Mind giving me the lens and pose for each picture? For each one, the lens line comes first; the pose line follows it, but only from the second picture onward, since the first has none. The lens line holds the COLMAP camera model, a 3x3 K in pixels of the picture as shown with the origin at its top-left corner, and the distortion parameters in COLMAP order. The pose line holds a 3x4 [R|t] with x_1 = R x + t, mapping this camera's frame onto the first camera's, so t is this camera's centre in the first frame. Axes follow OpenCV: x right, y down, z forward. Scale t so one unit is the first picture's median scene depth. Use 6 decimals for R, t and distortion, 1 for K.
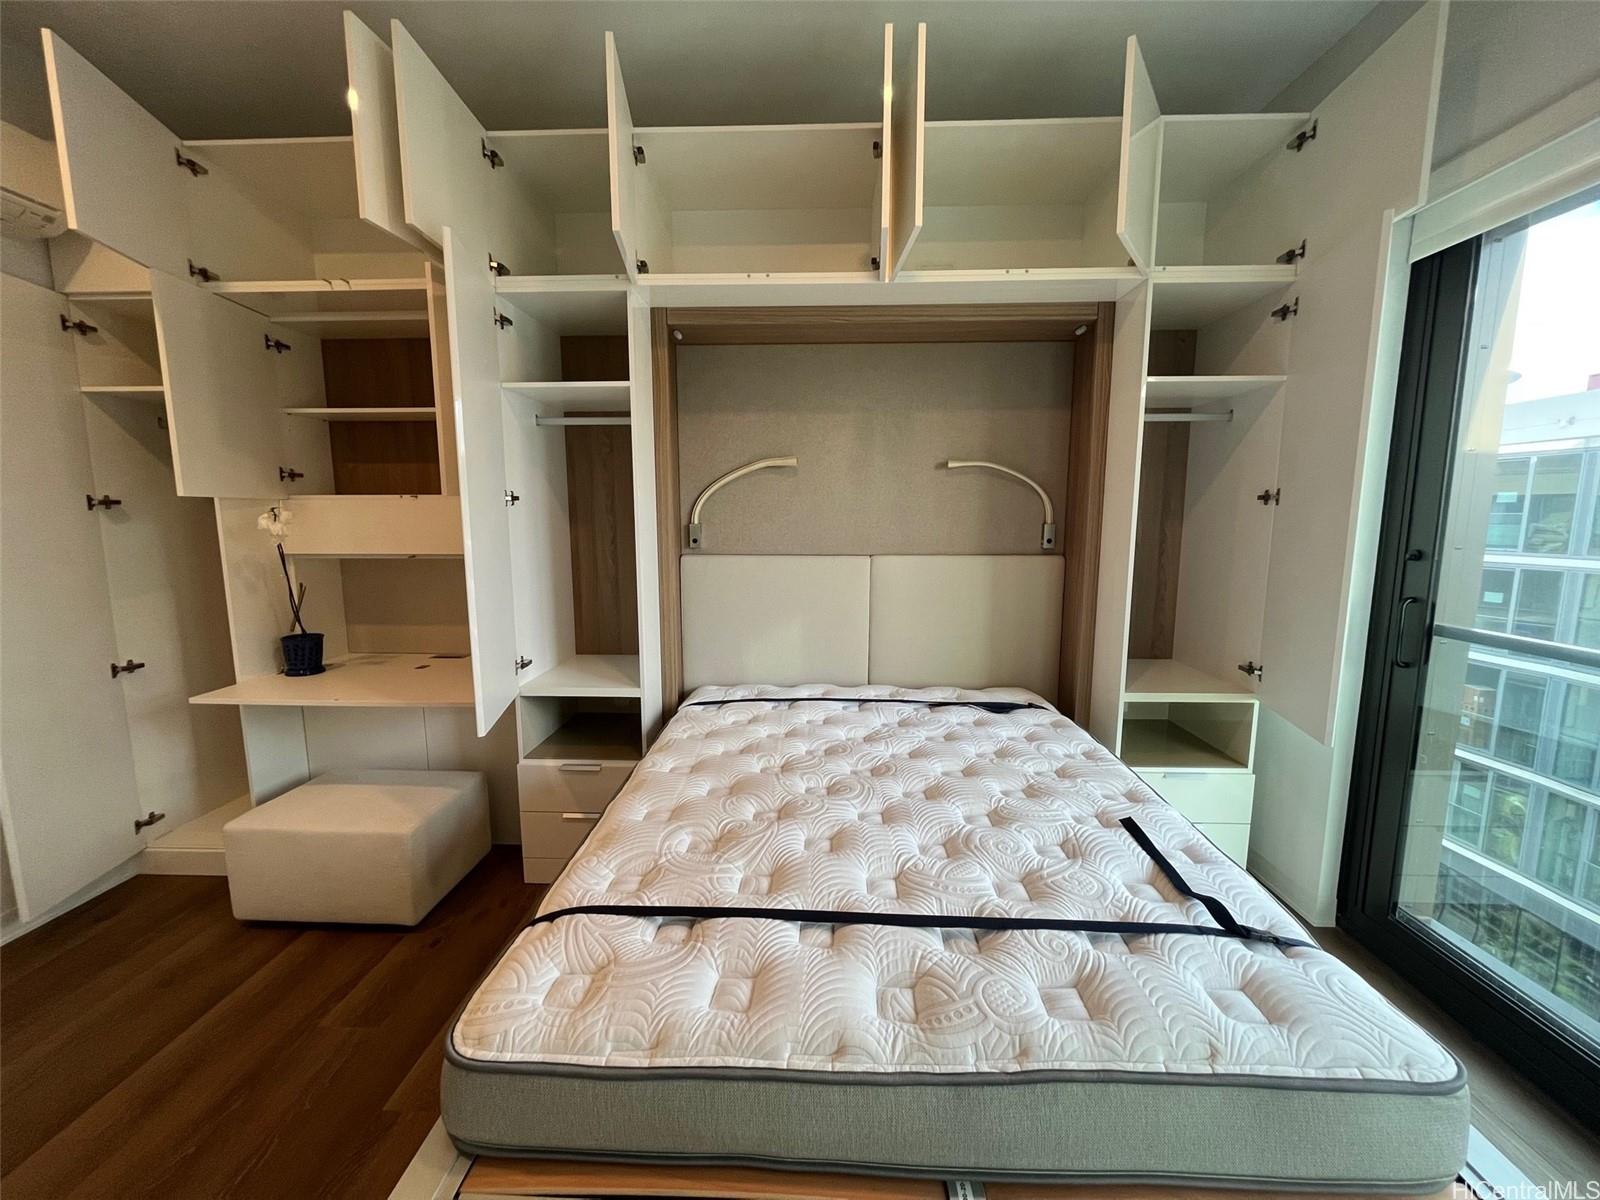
lens RADIAL K [[645.6, 0, 787.6], [0, 645.6, 593.2], [0, 0, 1]] dist [0.001866, -0.000094]
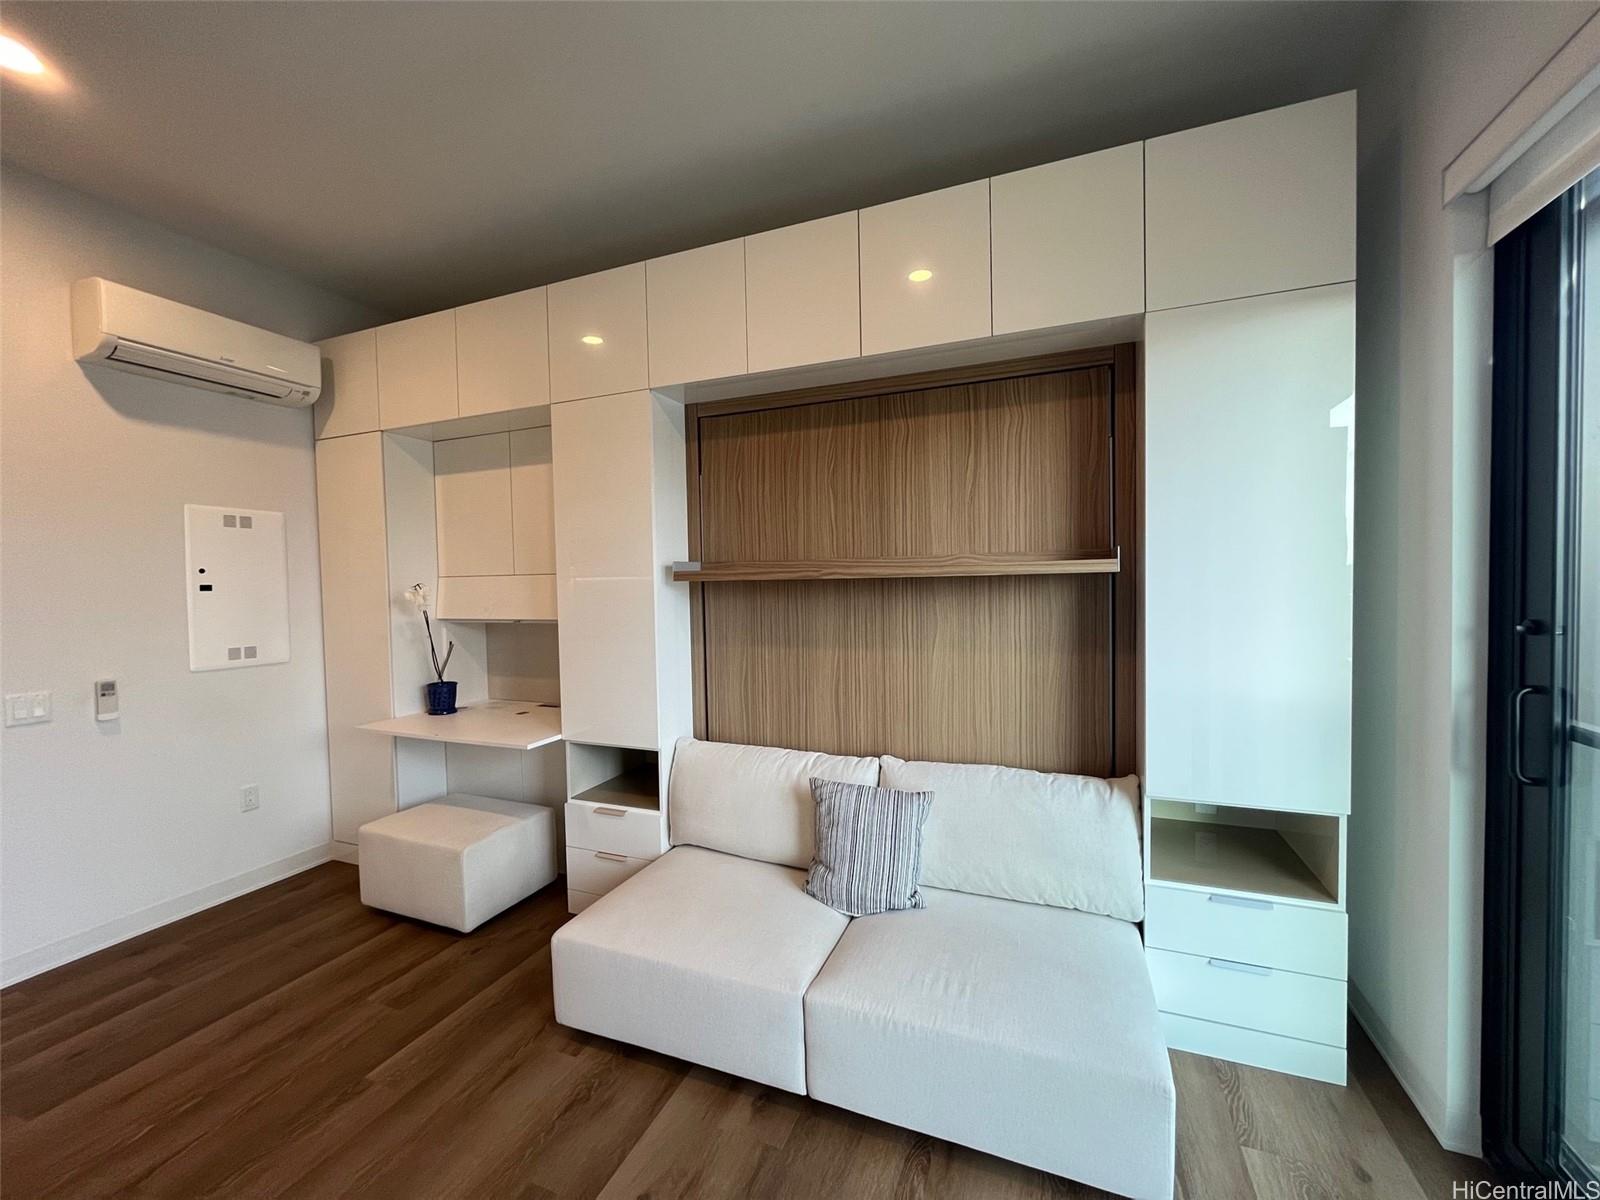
lens RADIAL K [[645.6, 0, 789.7], [0, 645.6, 590.9], [0, 0, 1]] dist [0.001866, -0.000094]
pose [[0.940639, -0.010386, -0.339250, 0.351321], [-0.023308, 0.995195, -0.095094, -0.009346], [0.338607, 0.097356, 0.935878, 0.027755]]
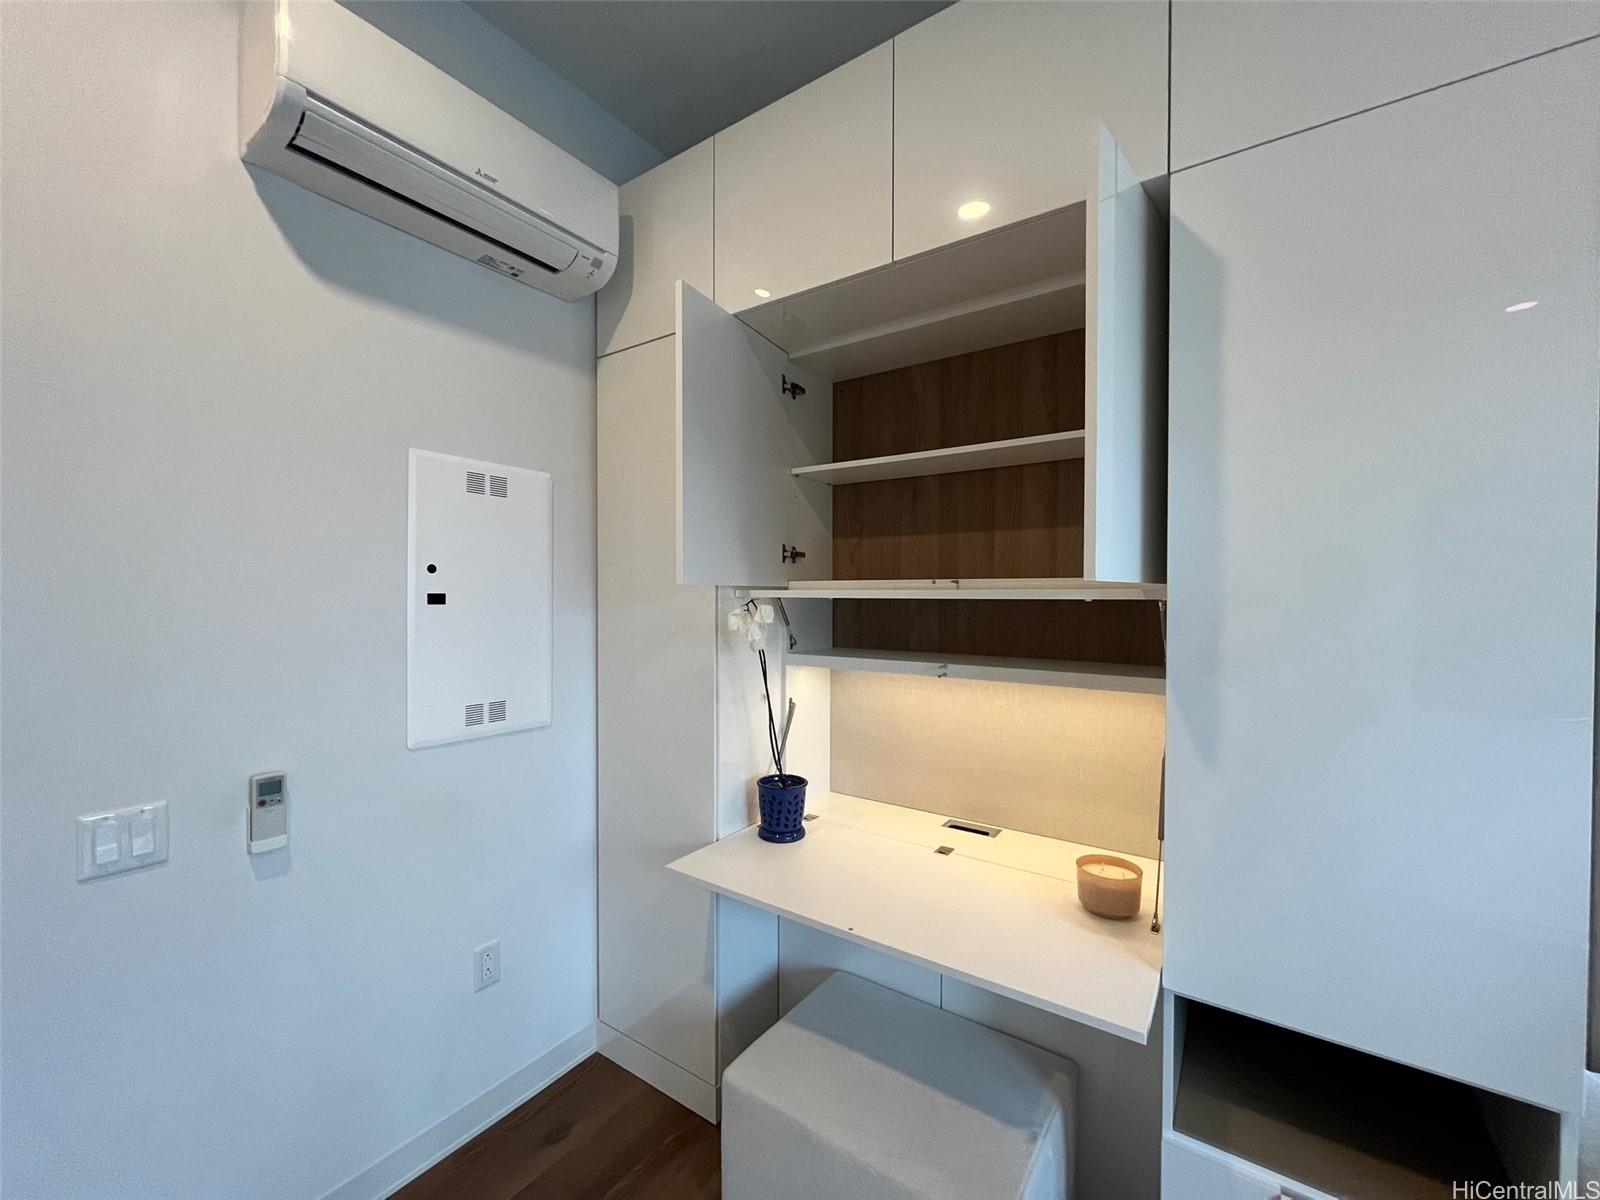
lens RADIAL K [[645.6, 0, 791.7], [0, 645.6, 594.3], [0, 0, 1]] dist [0.001866, -0.000094]
pose [[0.843811, 0.006963, -0.536596, -0.408787], [-0.072736, 0.992173, -0.101504, -0.067880], [0.531689, 0.124680, 0.837712, 0.419255]]
